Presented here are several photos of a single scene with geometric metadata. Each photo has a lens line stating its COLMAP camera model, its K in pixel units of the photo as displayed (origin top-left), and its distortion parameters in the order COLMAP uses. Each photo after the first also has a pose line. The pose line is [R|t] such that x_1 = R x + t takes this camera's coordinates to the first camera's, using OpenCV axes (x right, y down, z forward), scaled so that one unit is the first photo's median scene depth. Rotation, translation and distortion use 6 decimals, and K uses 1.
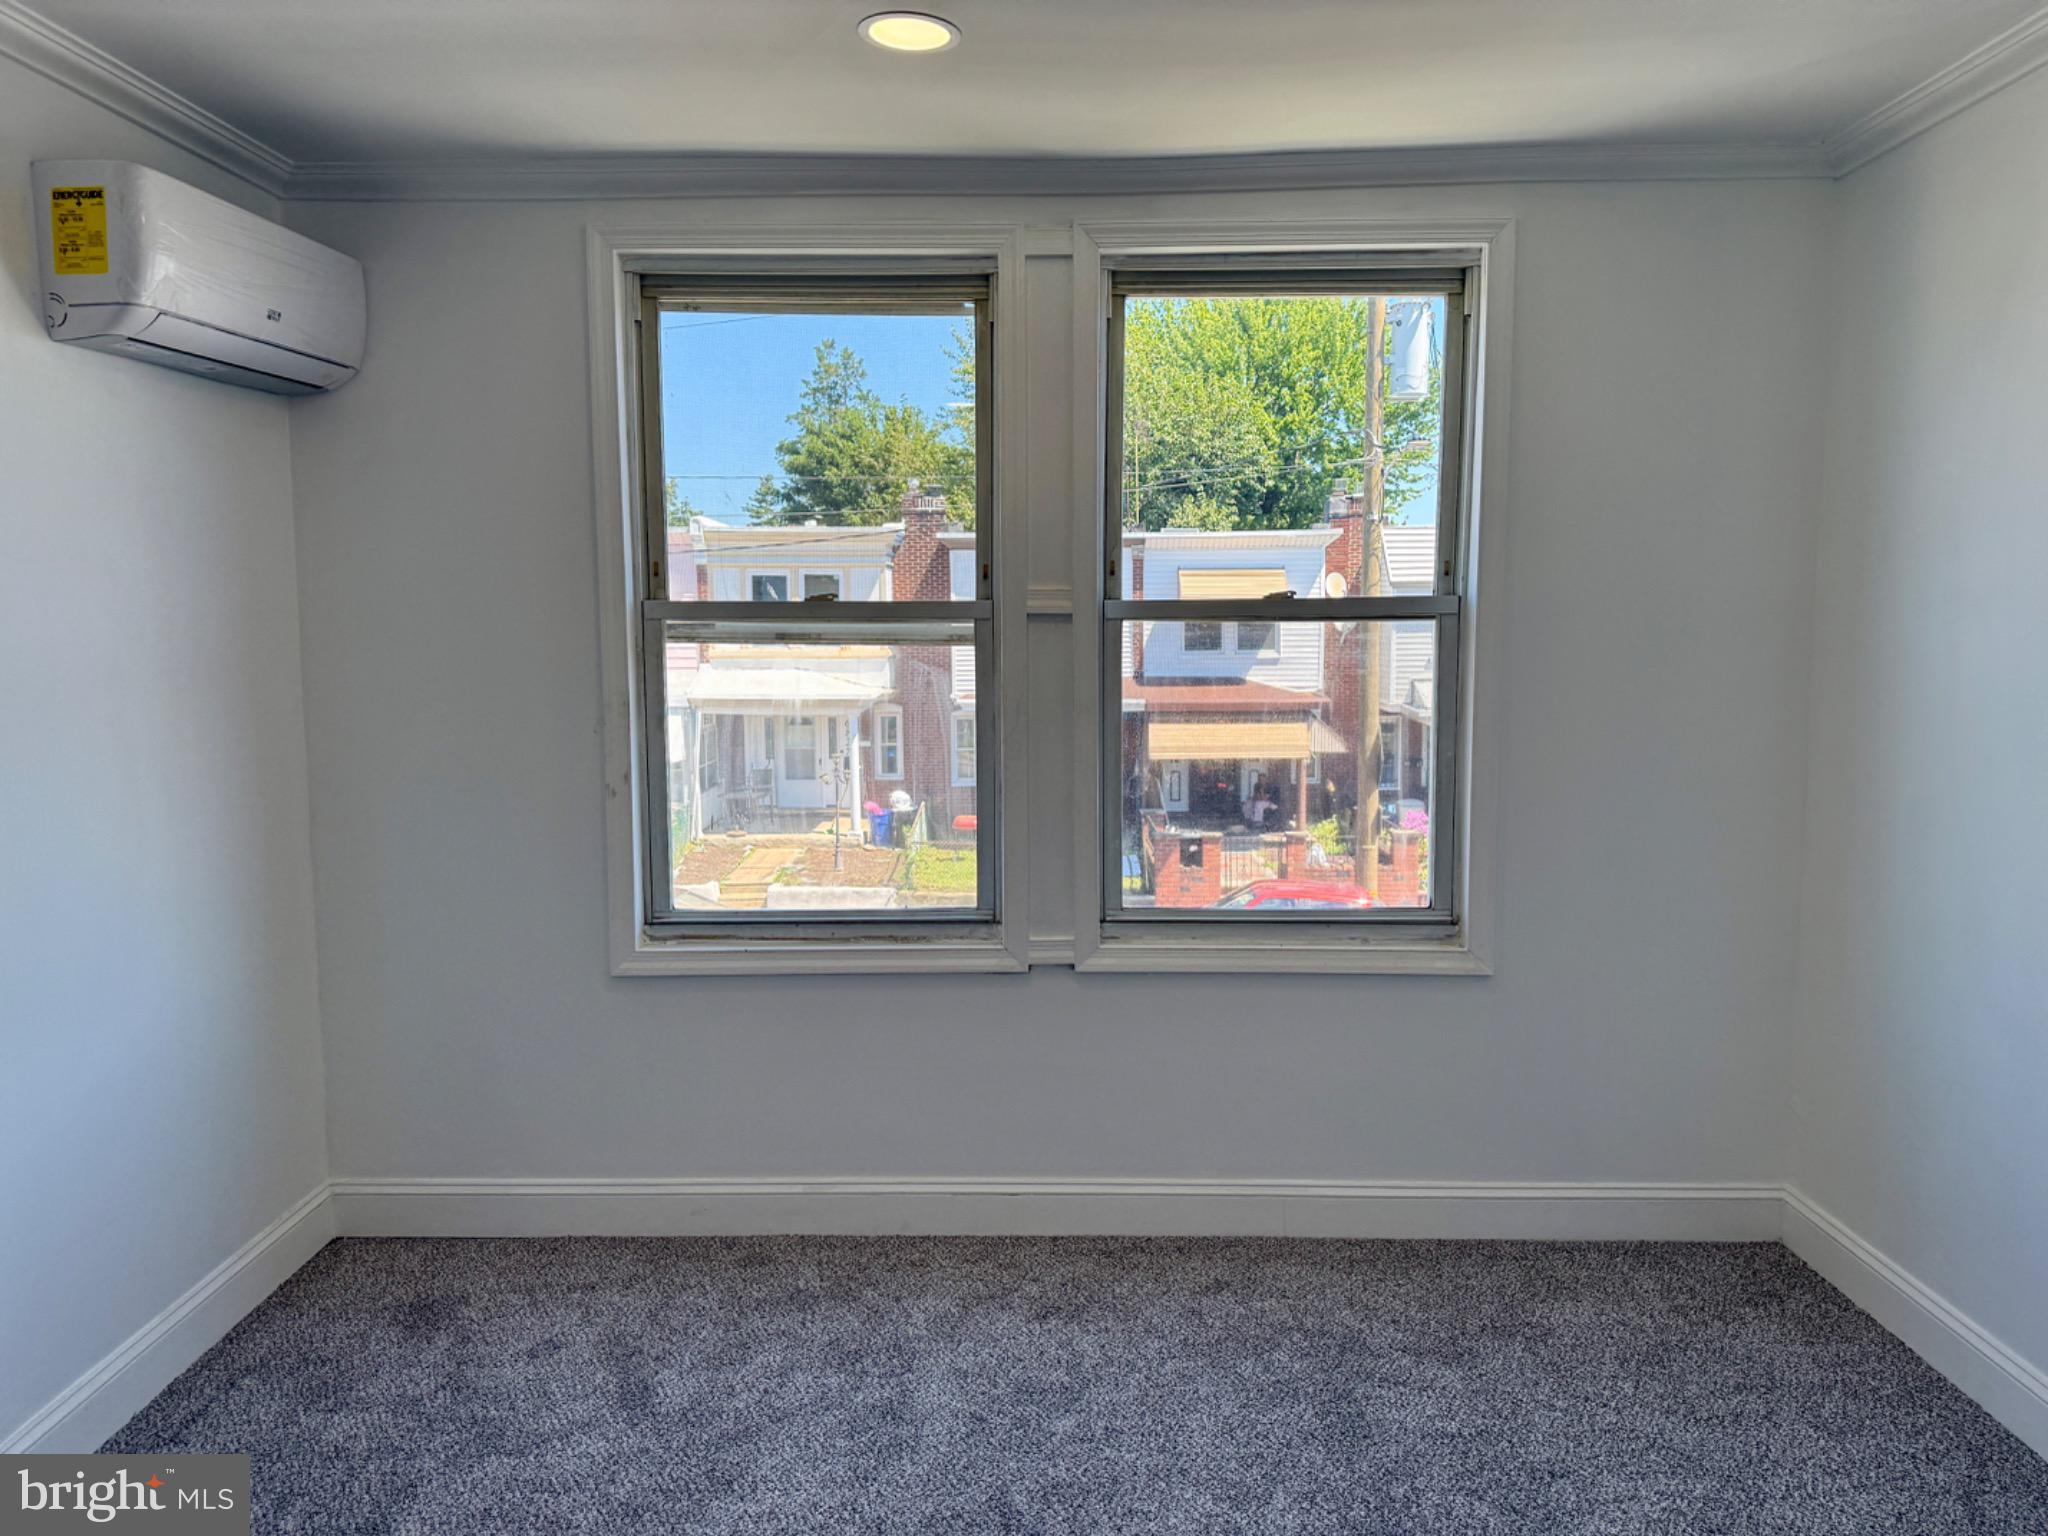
lens RADIAL K [[1441.9, 0, 983.3], [0, 1441.9, 762.8], [0, 0, 1]] dist [0.139097, -0.190756]
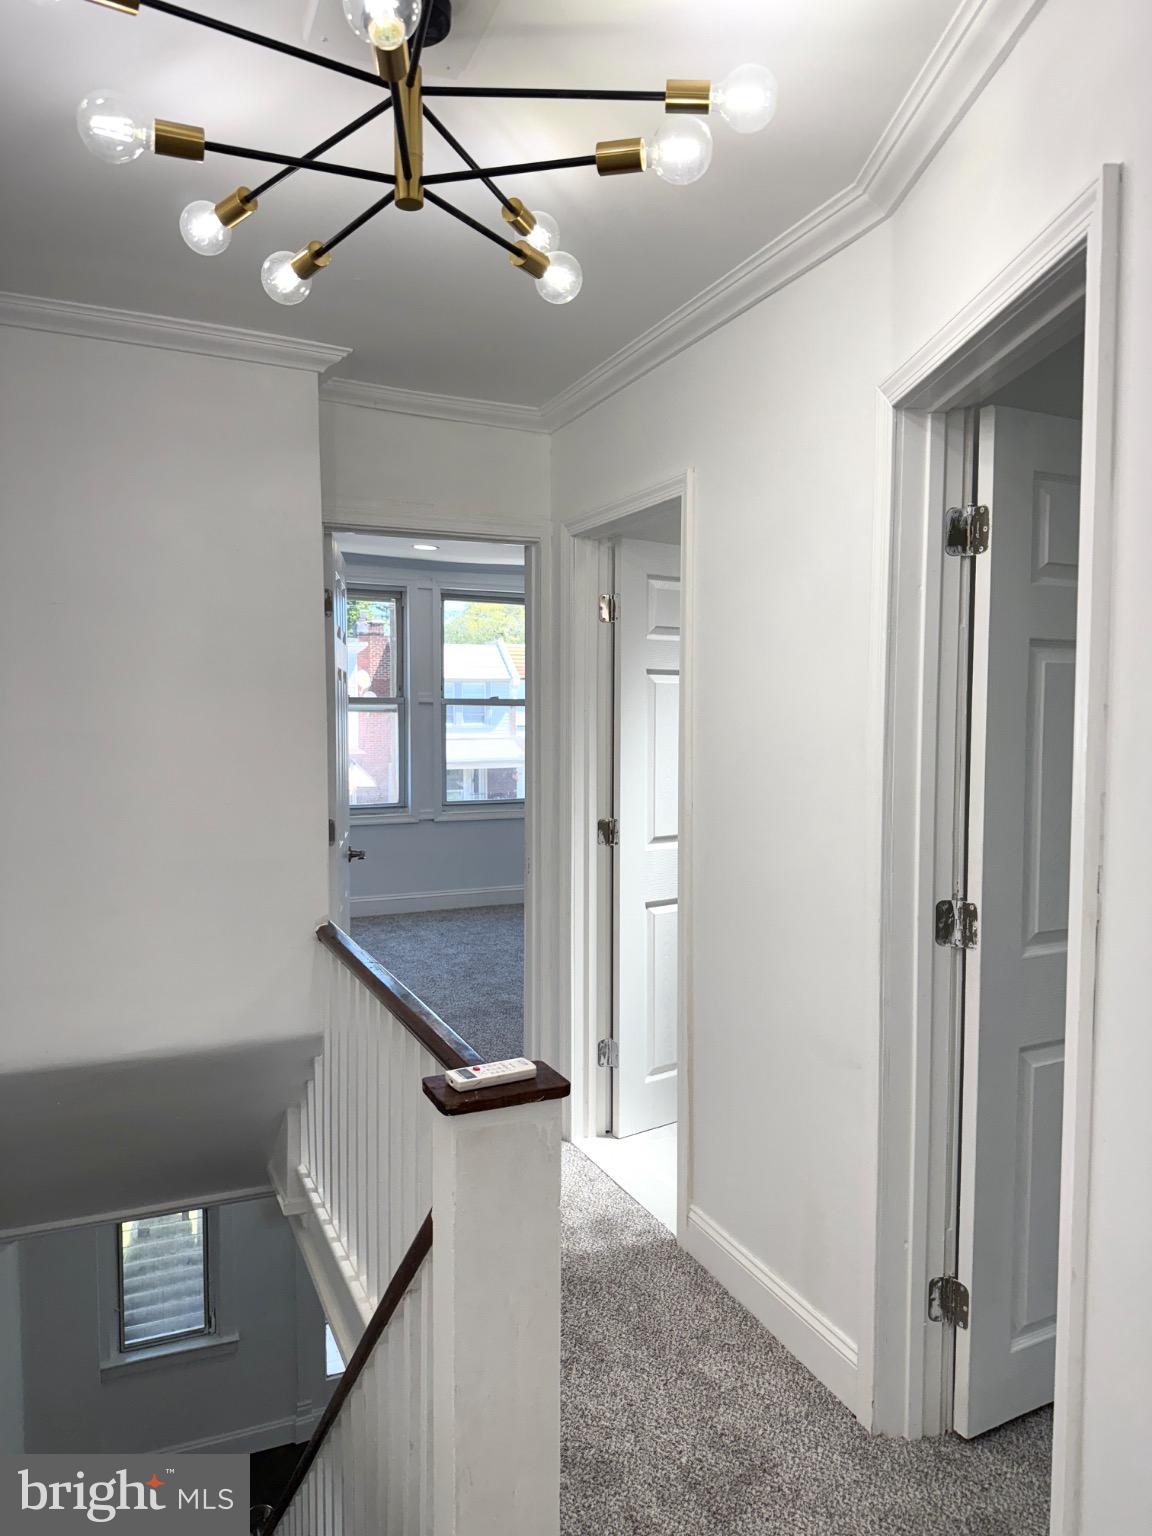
lens RADIAL K [[1076.4, 0, 576.0], [0, 1076.4, 768.0], [0, 0, 1]] dist [0.085499, -0.081423]
pose [[0.893219, -0.015350, 0.449360, -0.665427], [0.030815, 0.999157, -0.027123, 0.101388], [-0.448564, 0.038074, 0.892939, -1.113645]]
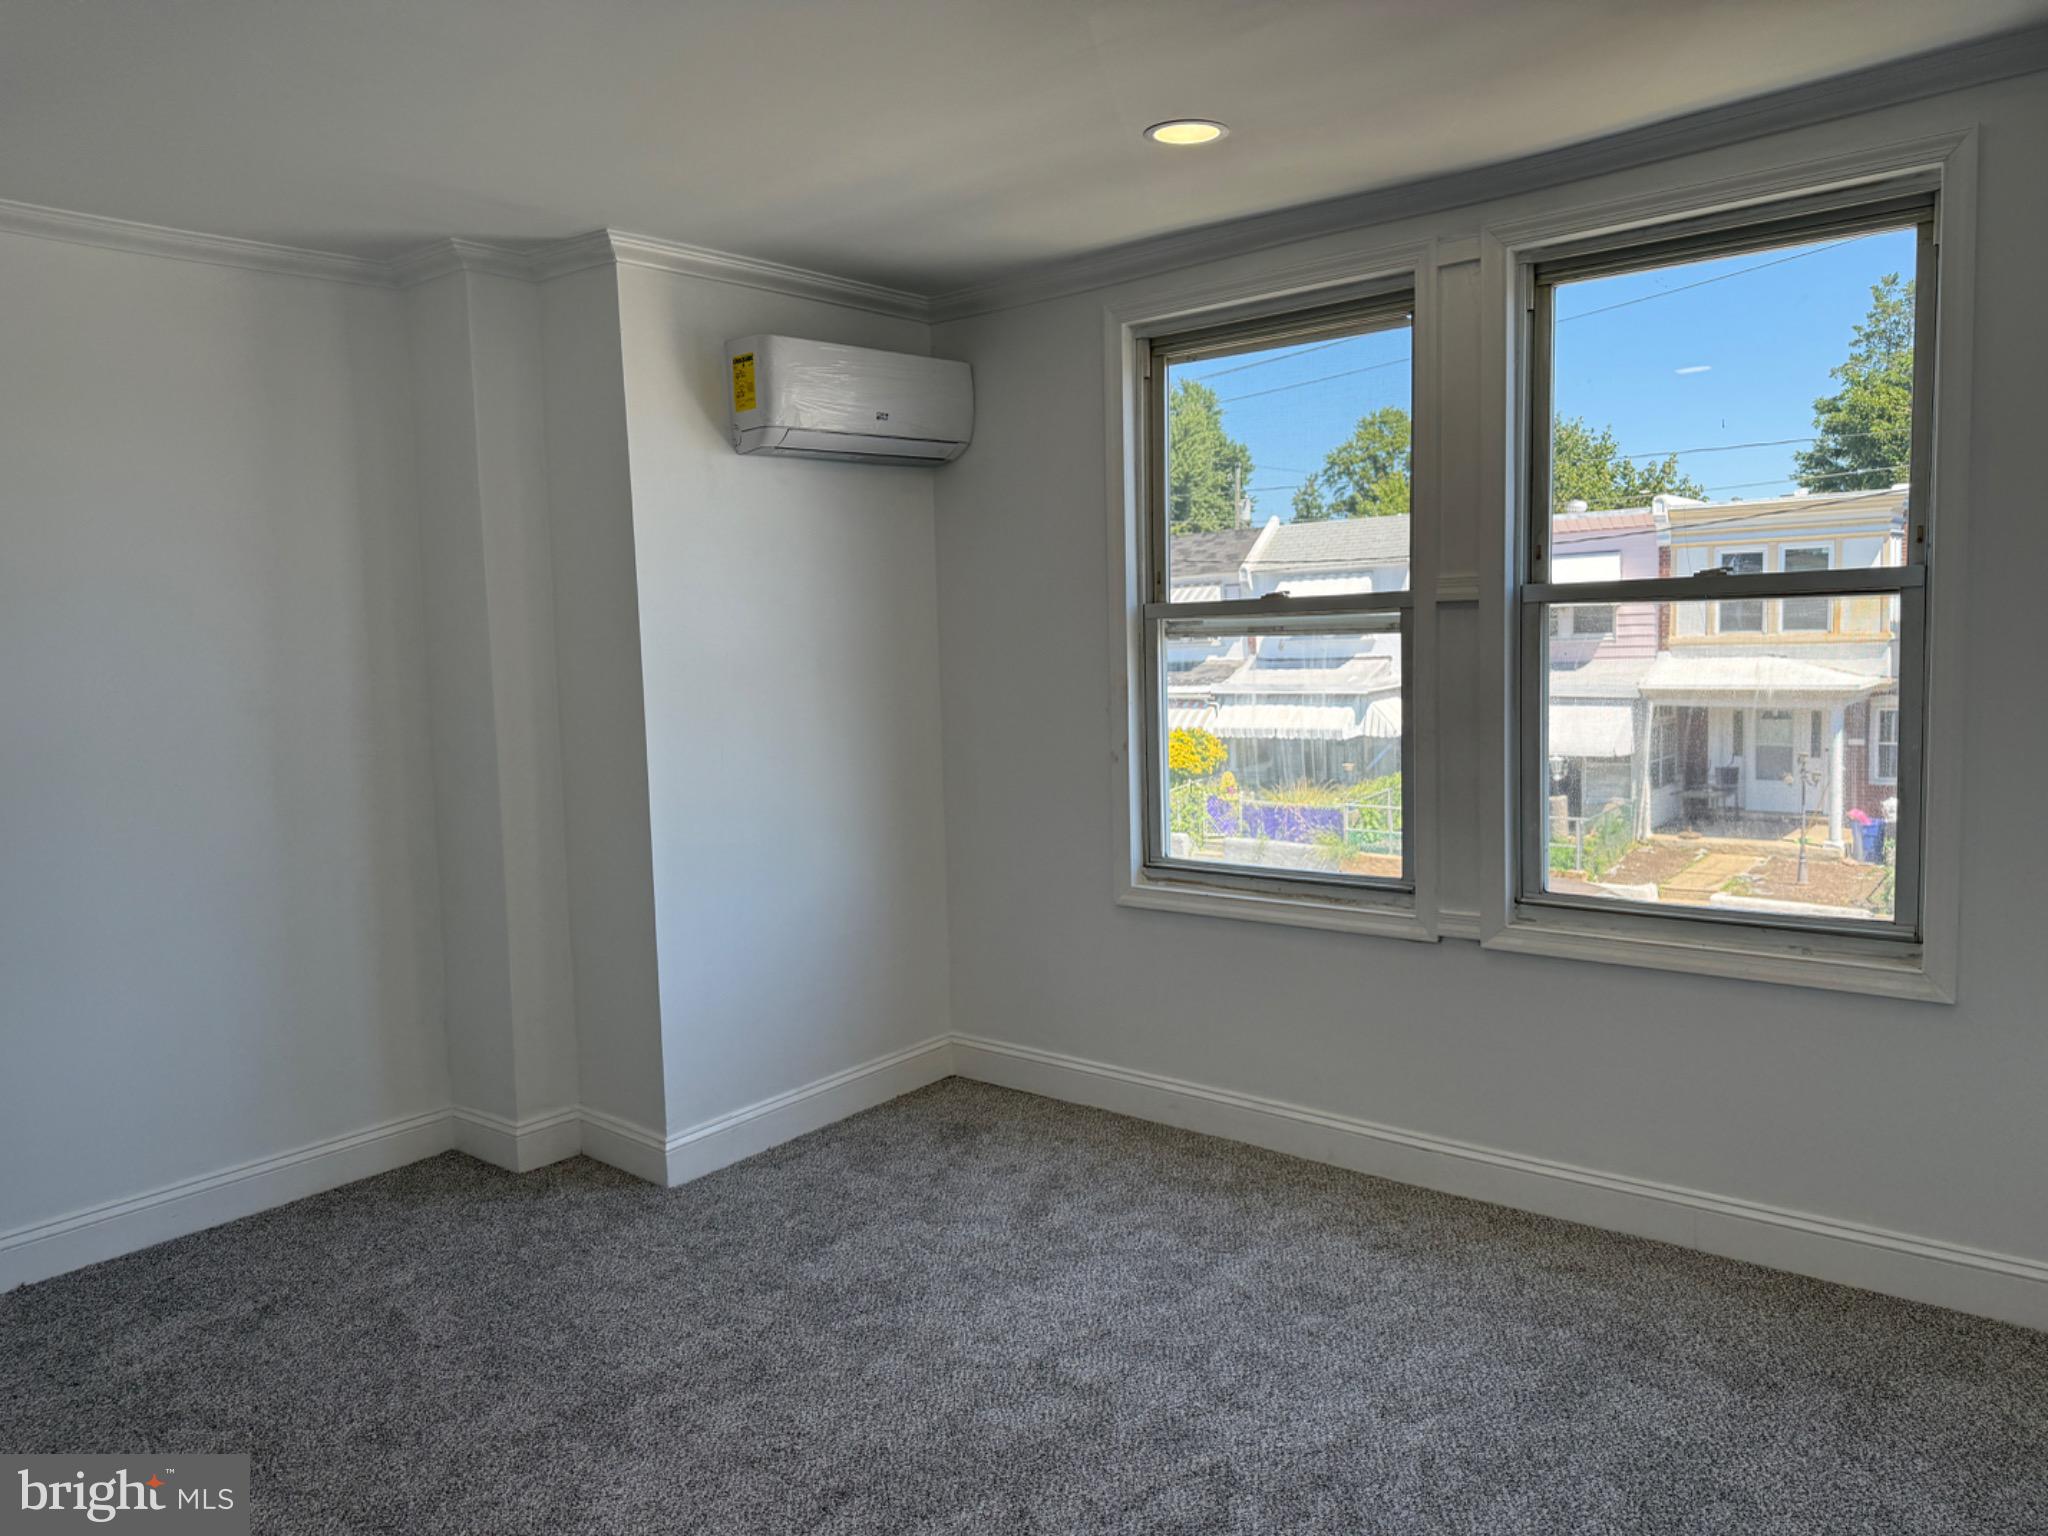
lens RADIAL K [[1435.2, 0, 998.0], [0, 1435.2, 759.3], [0, 0, 1]] dist [0.085499, -0.081423]
pose [[0.781526, 0.035096, -0.622885, 0.429005], [-0.032889, 0.999346, 0.015042, 0.006042], [0.623006, 0.008730, 0.782169, -0.025386]]
